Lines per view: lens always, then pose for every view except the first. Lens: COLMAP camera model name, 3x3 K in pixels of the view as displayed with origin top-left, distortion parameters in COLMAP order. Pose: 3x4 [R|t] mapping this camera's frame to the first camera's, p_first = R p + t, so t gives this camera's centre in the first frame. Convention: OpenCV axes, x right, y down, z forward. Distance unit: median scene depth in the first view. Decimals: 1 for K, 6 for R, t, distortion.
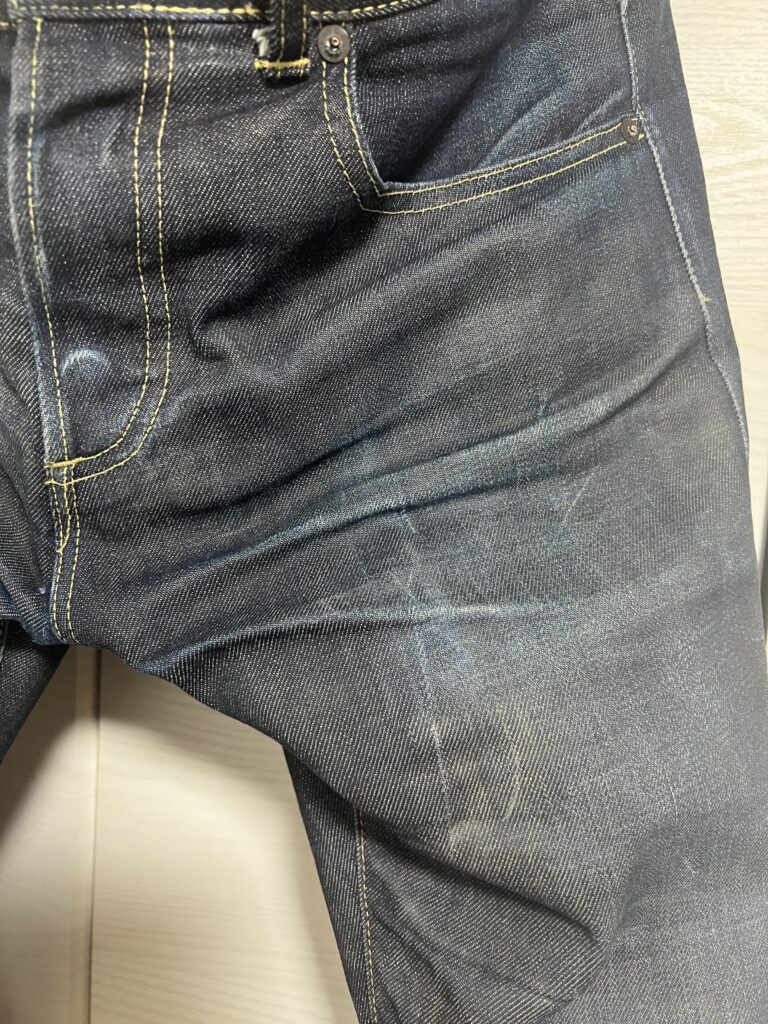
lens RADIAL K [[774.8, 0, 384.0], [0, 774.8, 512.0], [0, 0, 1]] dist [0.062563, -0.089800]
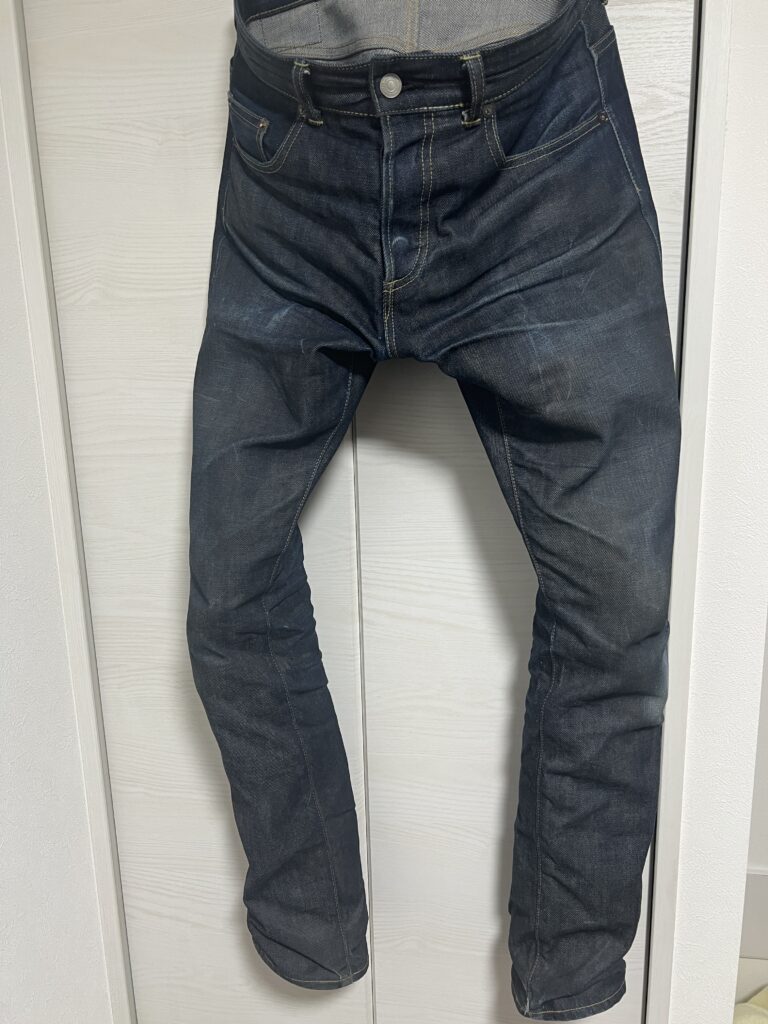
lens RADIAL K [[774.8, 0, 384.0], [0, 774.8, 512.0], [0, 0, 1]] dist [0.062563, -0.089800]
pose [[0.995735, -0.086729, -0.031467, -0.401377], [0.089803, 0.989293, 0.115043, 0.385288], [0.021153, -0.117378, 0.992862, -1.644012]]
